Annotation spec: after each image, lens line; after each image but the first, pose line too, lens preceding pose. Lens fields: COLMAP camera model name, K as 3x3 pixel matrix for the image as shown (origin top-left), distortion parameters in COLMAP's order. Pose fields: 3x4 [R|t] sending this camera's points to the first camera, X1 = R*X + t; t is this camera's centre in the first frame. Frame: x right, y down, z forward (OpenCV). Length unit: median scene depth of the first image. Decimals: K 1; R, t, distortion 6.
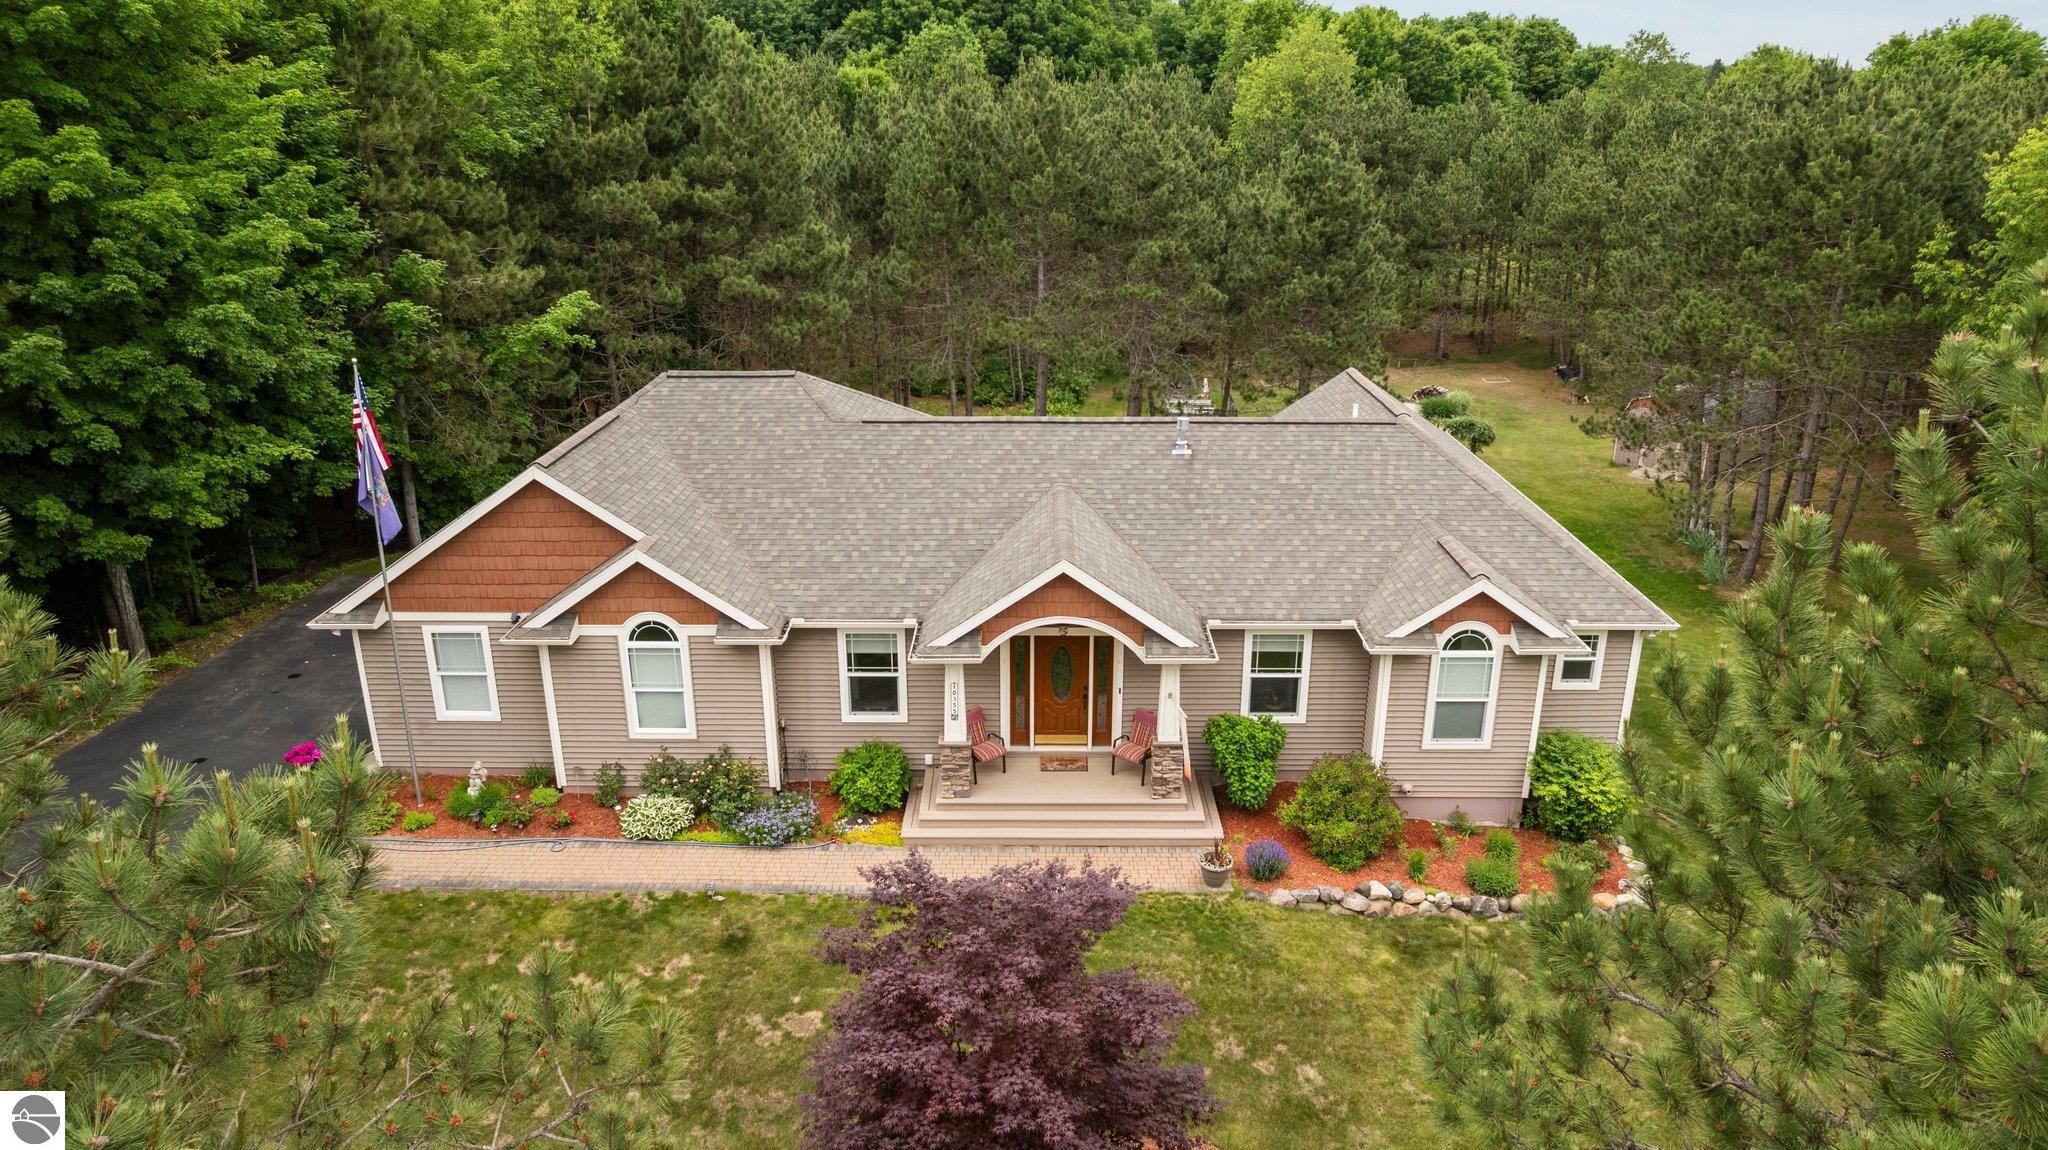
lens RADIAL K [[1331.1, 0, 1032.6], [0, 1331.1, 574.5], [0, 0, 1]] dist [-0.035071, 0.001926]
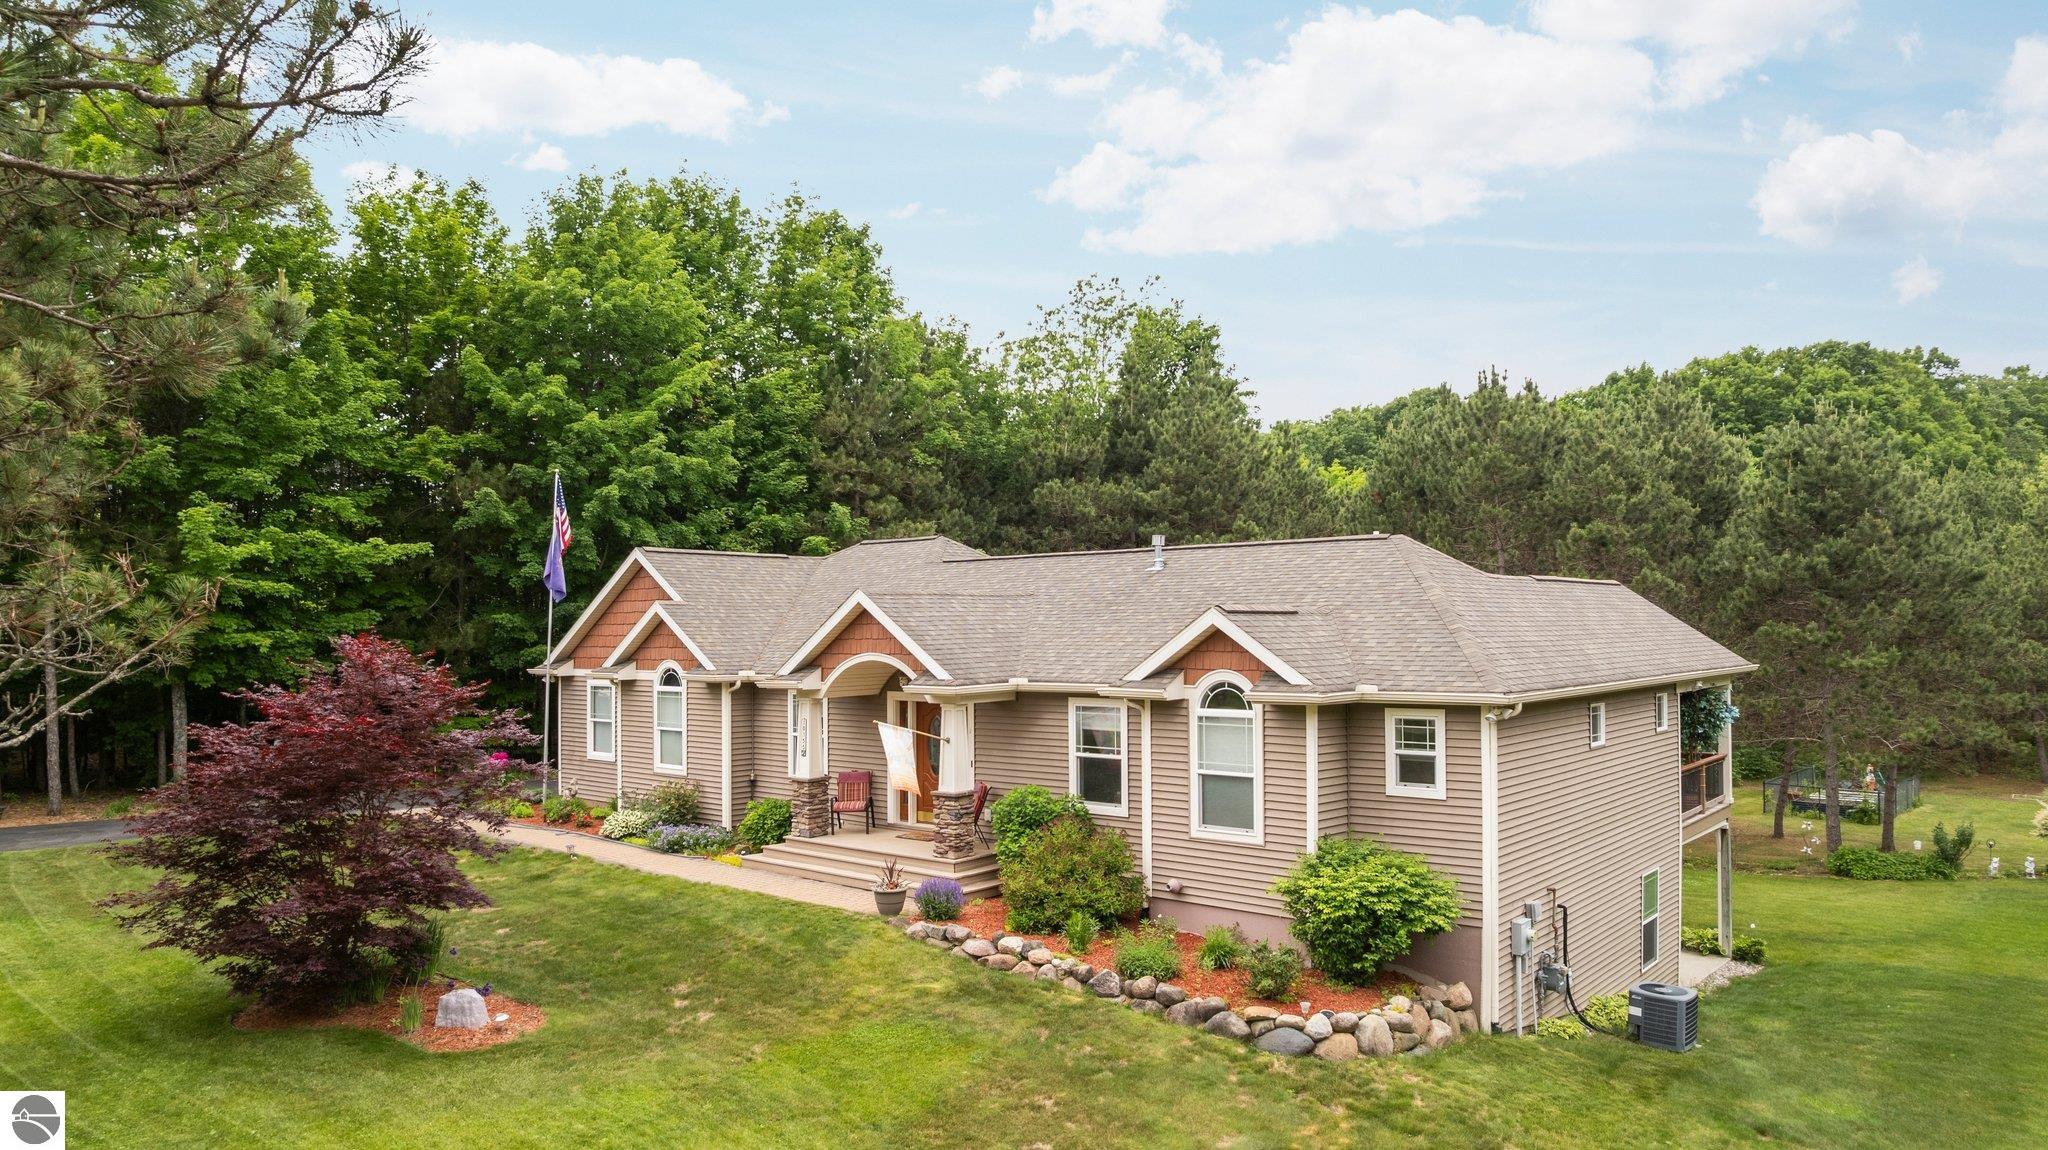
lens RADIAL K [[1330.4, 0, 1027.6], [0, 1330.4, 565.9], [0, 0, 1]] dist [-0.049978, 0.002940]
pose [[0.763814, -0.036247, -0.644418, 0.390039], [-0.208705, 0.930914, -0.299736, 0.125864], [0.610763, 0.363435, 0.703480, 0.153789]]
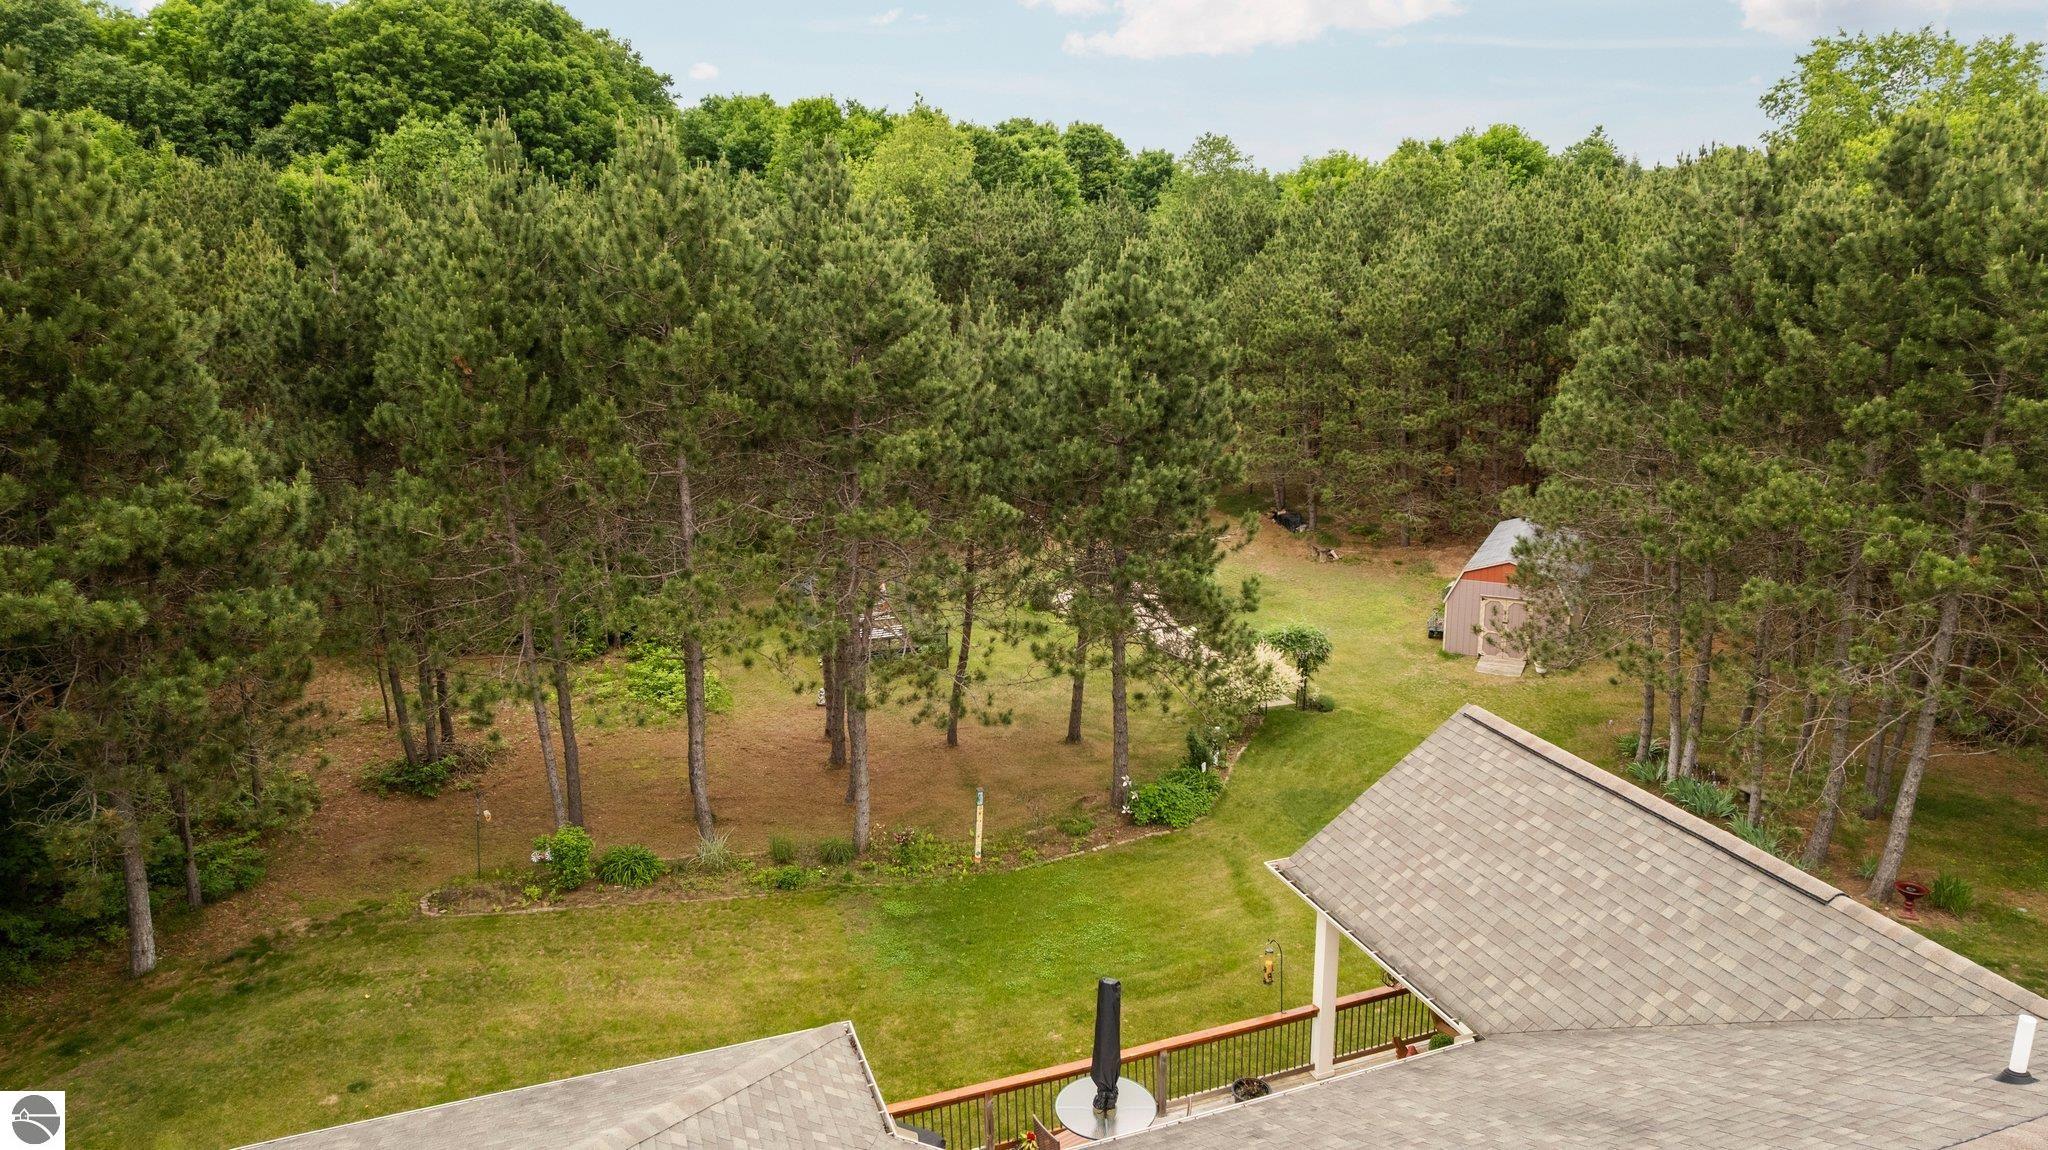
lens RADIAL K [[1342.3, 0, 1024.0], [0, 1342.3, 575.0], [0, 0, 1]] dist [-0.095786, 0.108167]
pose [[0.937723, -0.101555, 0.332209, -0.056045], [0.128321, 0.989941, -0.059586, -0.155315], [-0.322816, 0.098505, 0.941322, 0.468931]]
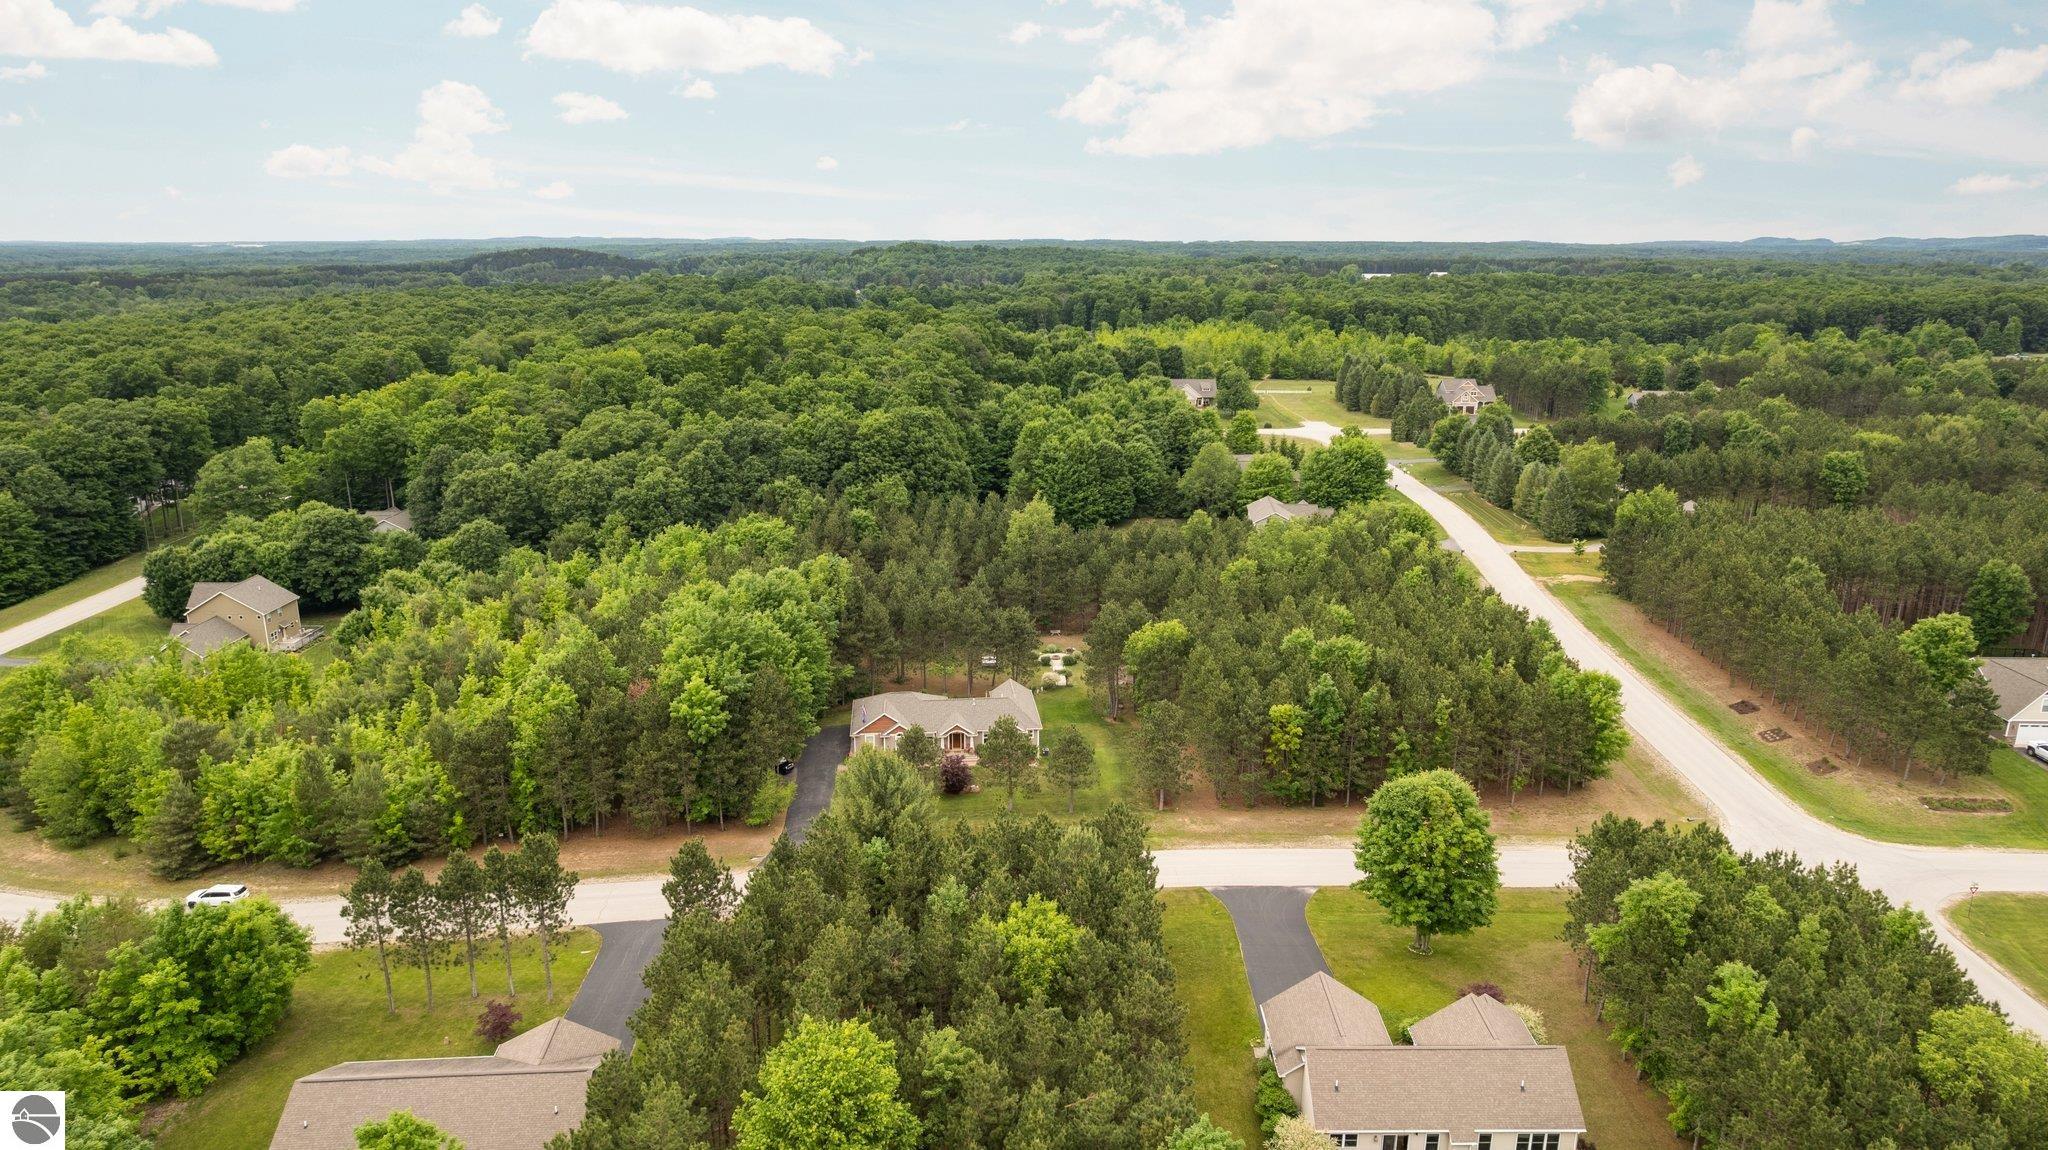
lens RADIAL K [[1314.2, 0, 1034.7], [0, 1314.2, 569.9], [0, 0, 1]] dist [-0.053154, 0.037536]
pose [[0.993926, -0.026508, 0.106809, -0.152290], [0.035630, 0.995792, -0.084429, -0.113401], [-0.104122, 0.087722, 0.990688, -3.189336]]
